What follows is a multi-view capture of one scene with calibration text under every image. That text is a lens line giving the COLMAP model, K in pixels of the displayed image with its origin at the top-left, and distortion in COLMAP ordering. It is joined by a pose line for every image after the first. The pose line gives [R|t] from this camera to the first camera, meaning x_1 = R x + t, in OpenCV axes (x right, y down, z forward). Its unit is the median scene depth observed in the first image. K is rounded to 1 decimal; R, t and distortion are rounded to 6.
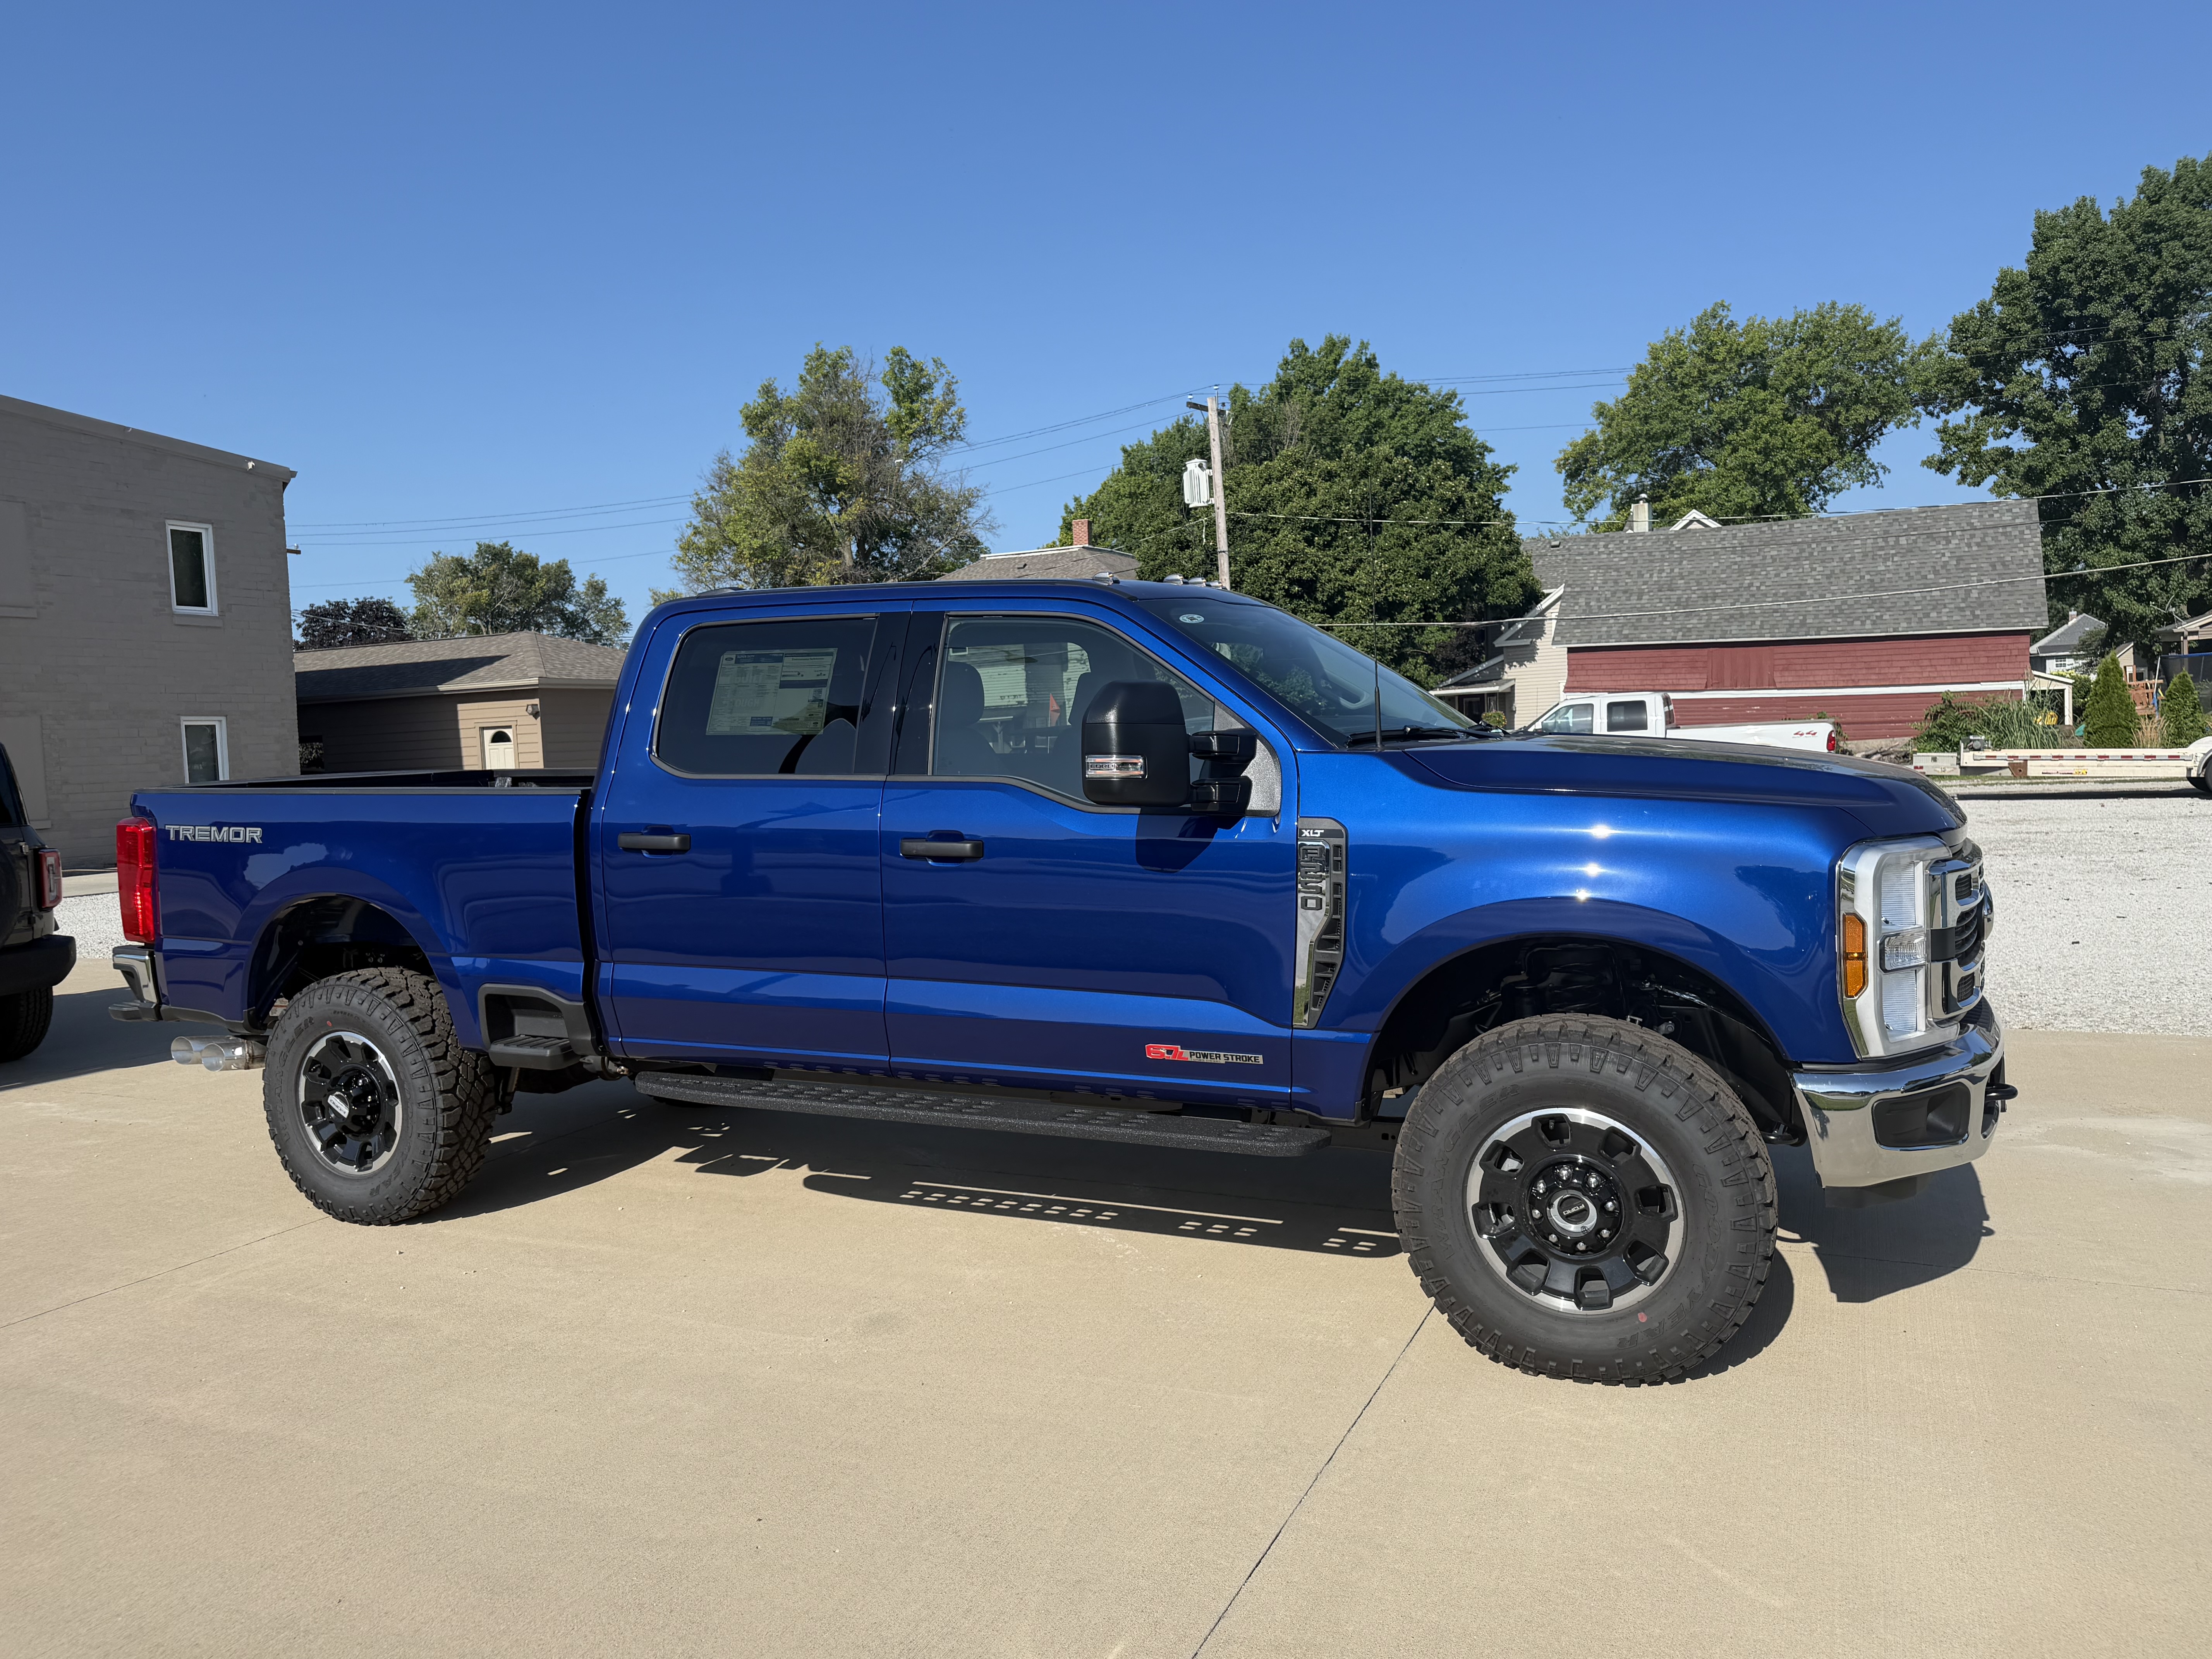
lens RADIAL K [[1653.0, 0, 1106.0], [0, 1653.0, 829.5], [0, 0, 1]] dist [-0.036149, -0.003091]
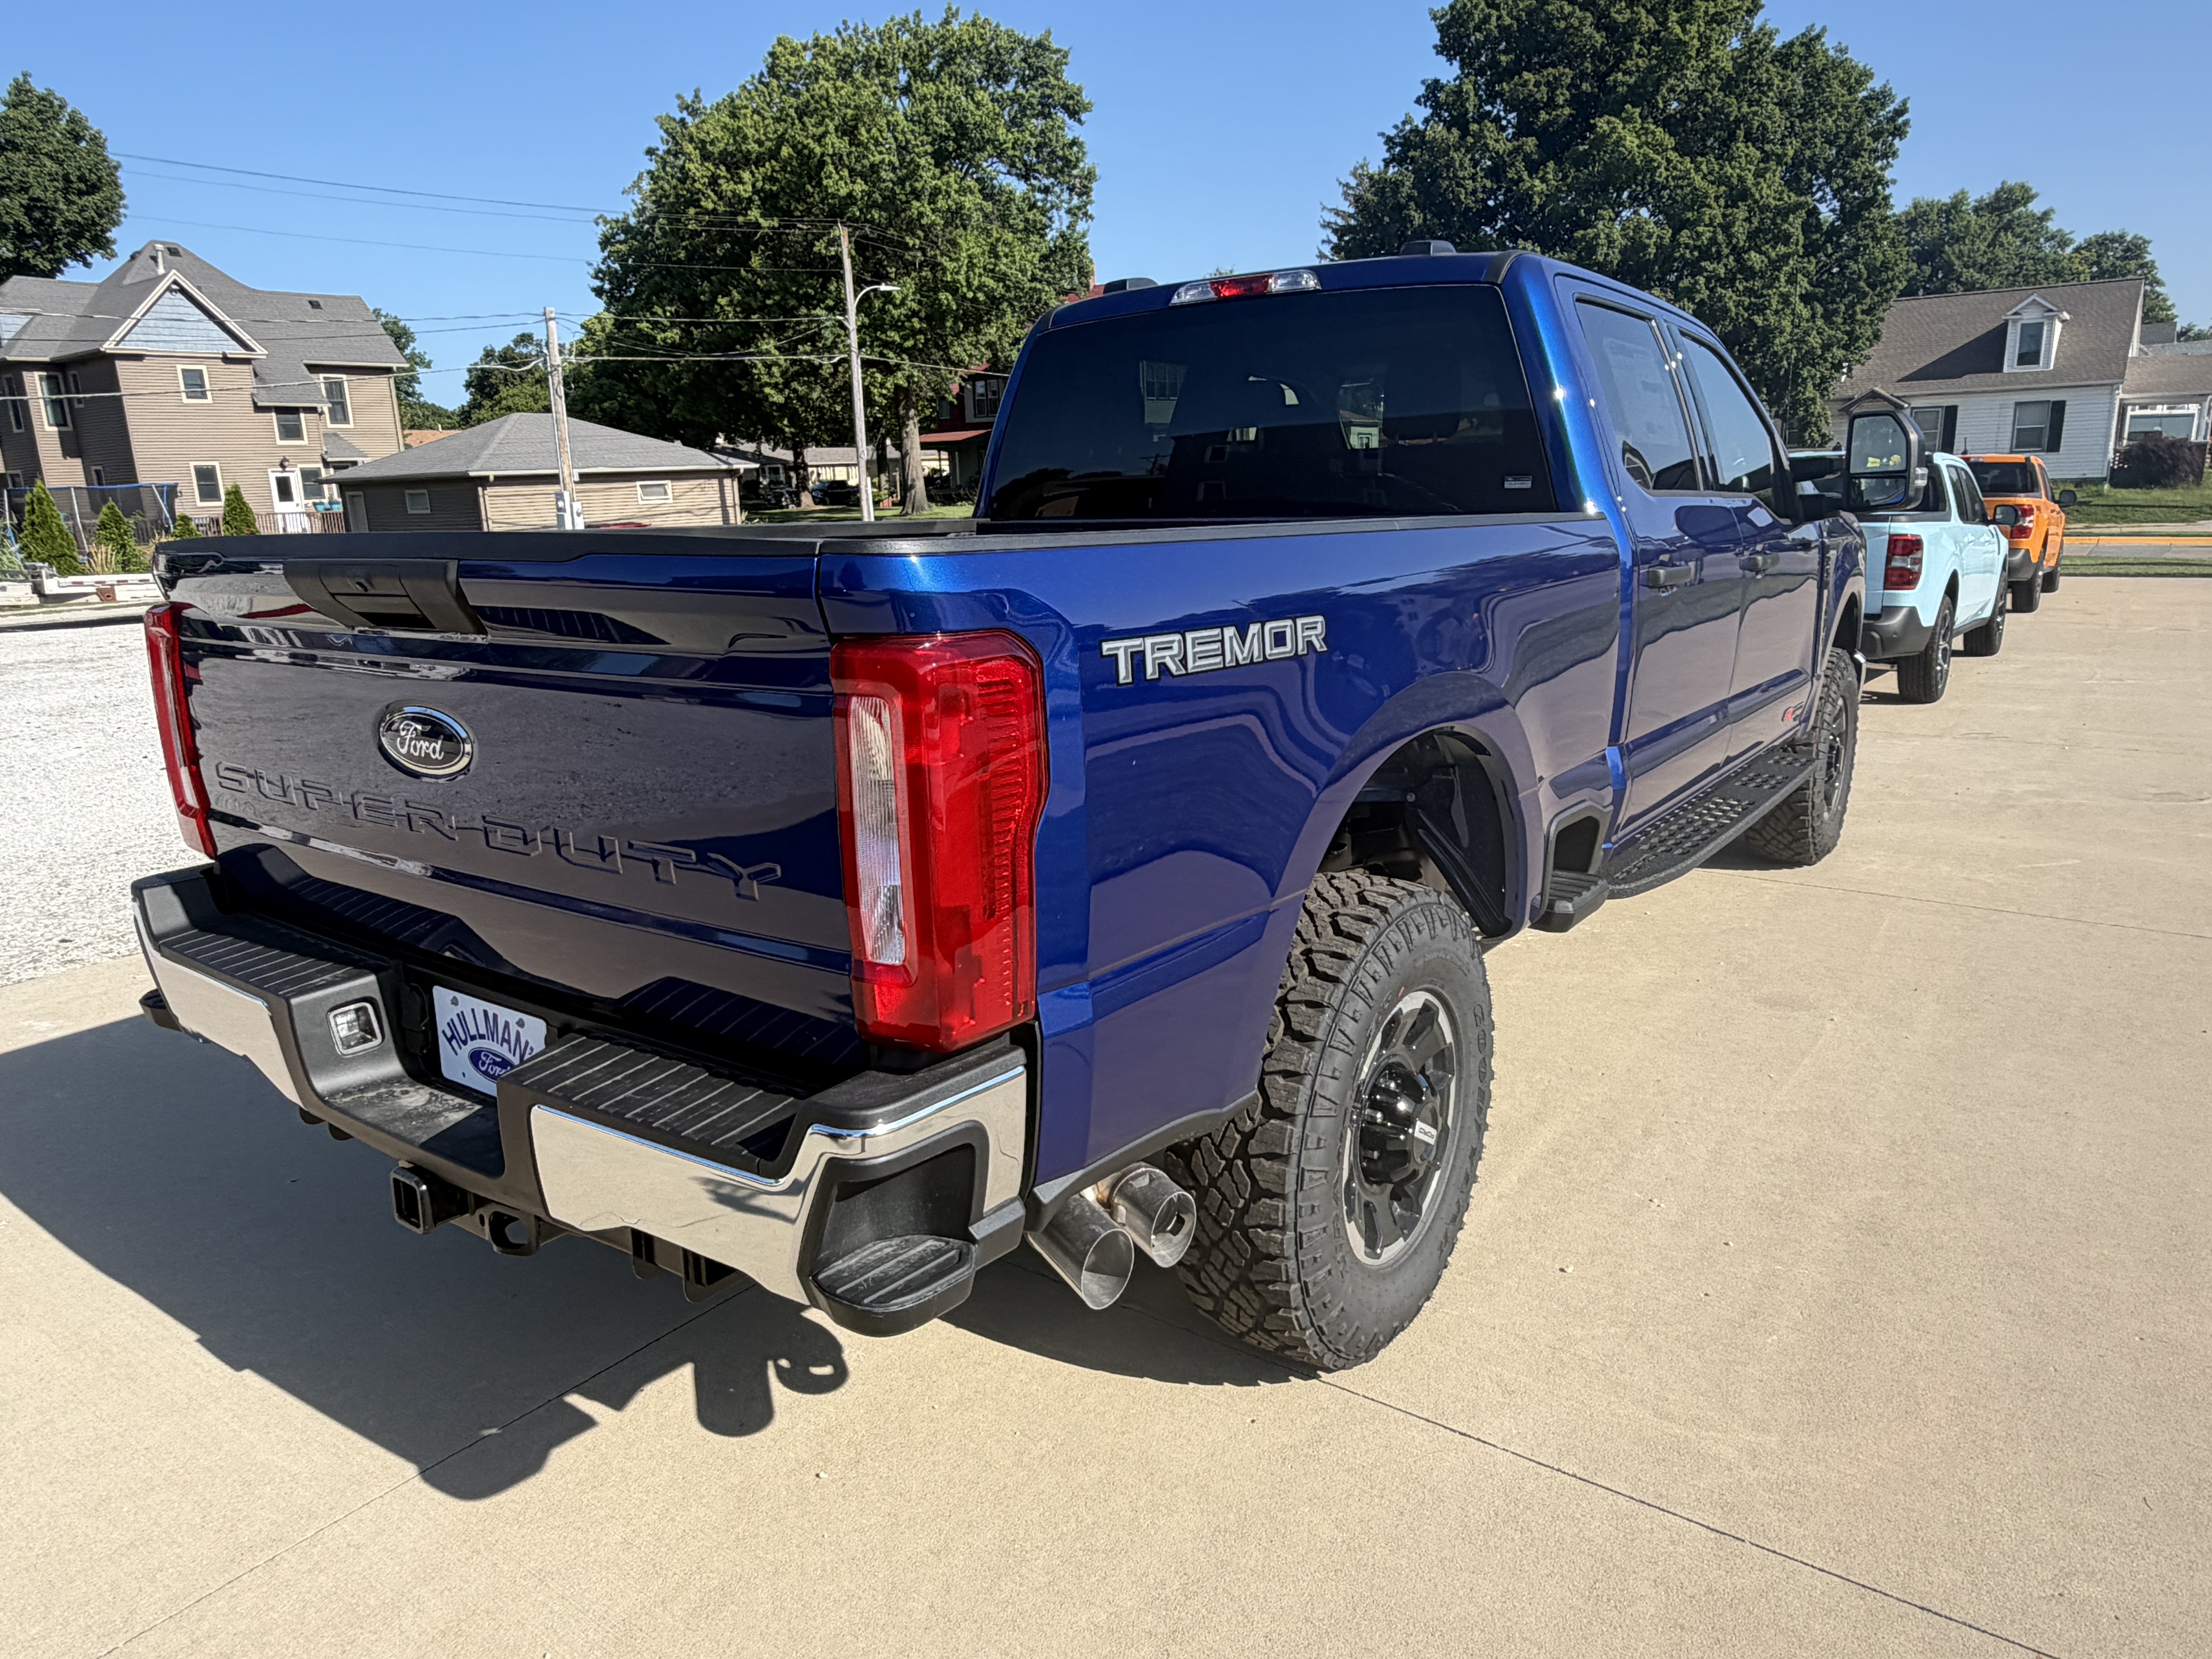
lens RADIAL K [[1444.4, 0, 1106.0], [0, 1444.4, 829.5], [0, 0, 1]] dist [0.002094, 0.001540]
pose [[0.223871, -0.196030, 0.954701, -0.306922], [0.085323, 0.979744, 0.181165, -0.006611], [-0.970877, 0.040900, 0.236062, 0.330443]]
